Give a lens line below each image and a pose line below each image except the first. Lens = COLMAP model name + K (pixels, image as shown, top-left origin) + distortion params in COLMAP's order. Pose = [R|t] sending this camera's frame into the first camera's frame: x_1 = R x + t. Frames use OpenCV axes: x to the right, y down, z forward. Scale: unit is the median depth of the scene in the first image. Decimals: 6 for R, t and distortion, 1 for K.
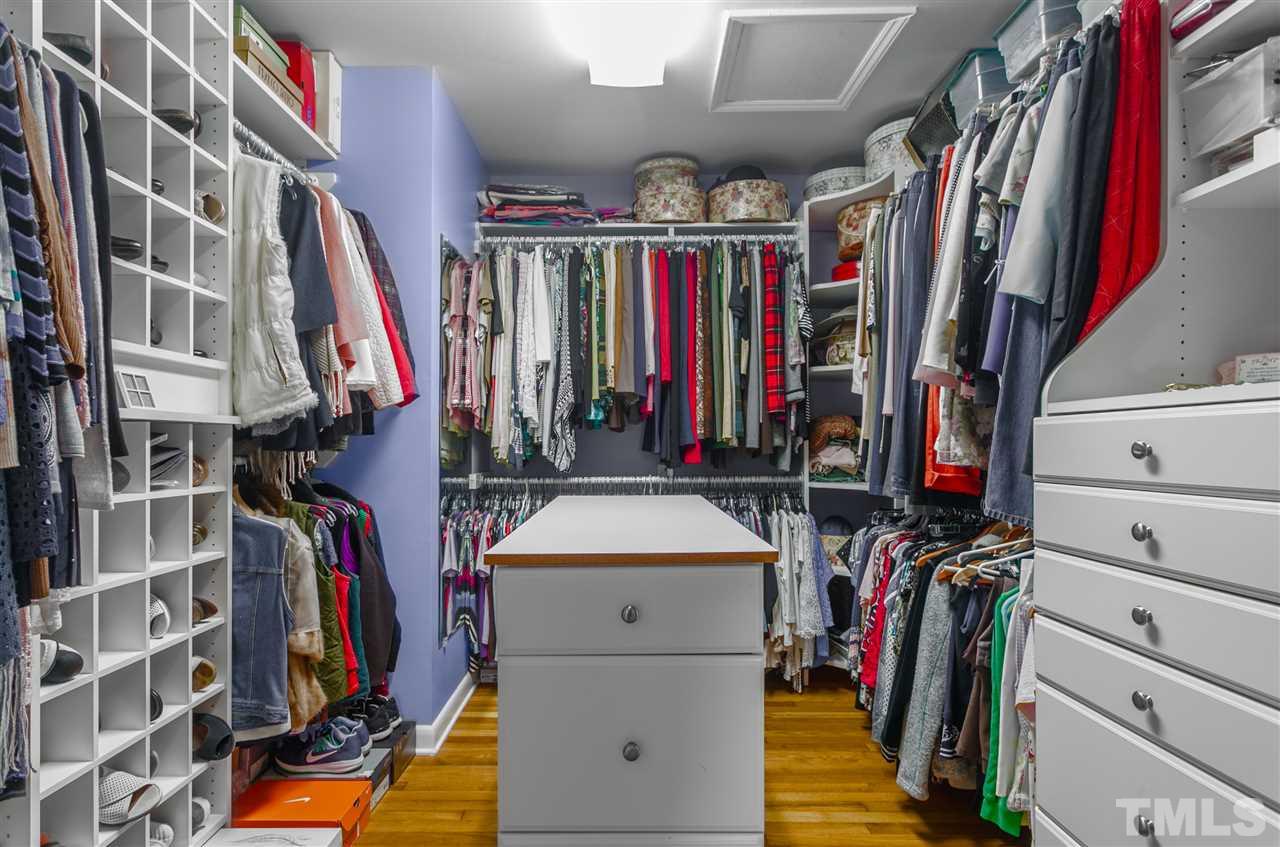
lens RADIAL K [[678.1, 0, 640.0], [0, 678.1, 423.5], [0, 0, 1]] dist [-0.003331, -0.000324]
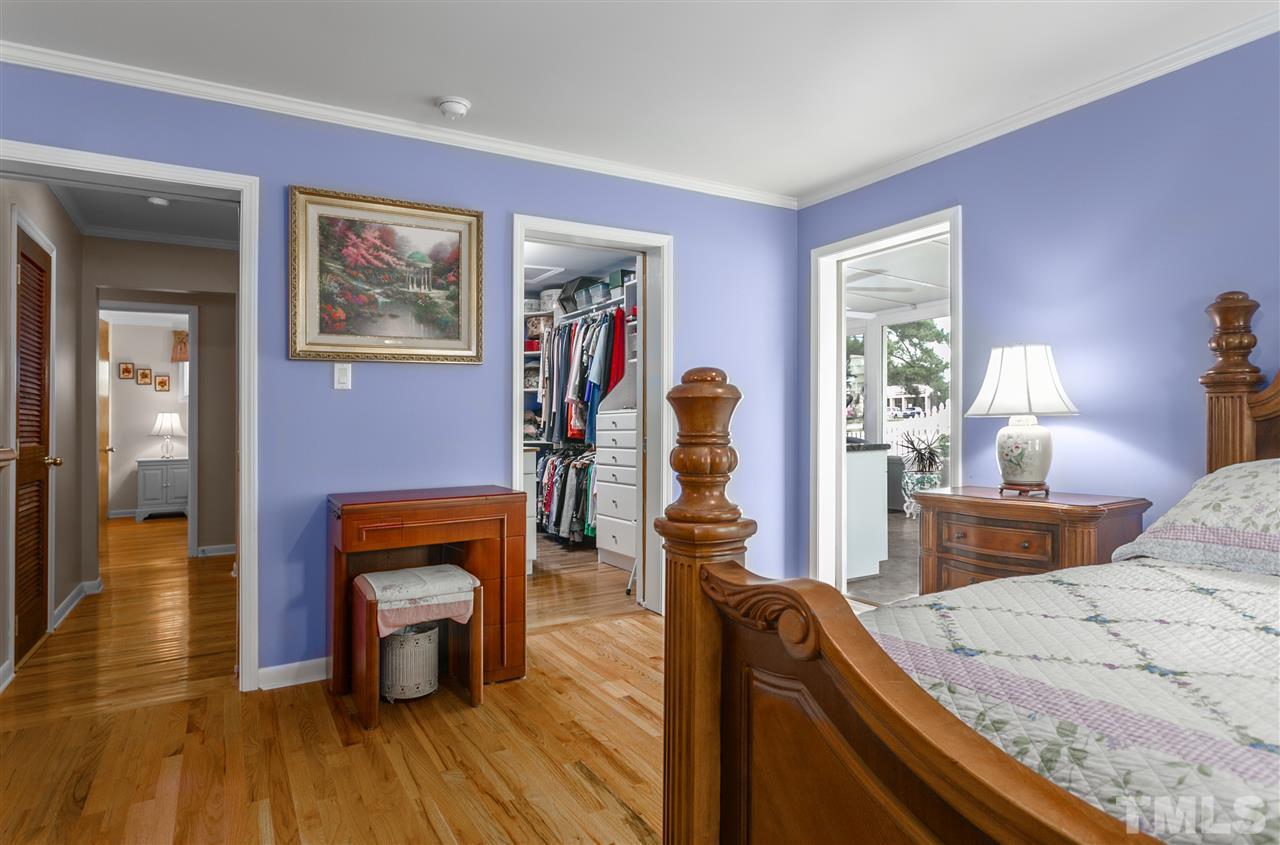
lens RADIAL K [[678.1, 0, 640.0], [0, 678.1, 422.5], [0, 0, 1]] dist [-0.003331, -0.000324]
pose [[0.860873, -0.006808, 0.508774, -0.878163], [-0.003746, 0.999799, 0.019717, -0.031741], [-0.508806, -0.018880, 0.860674, -1.842539]]
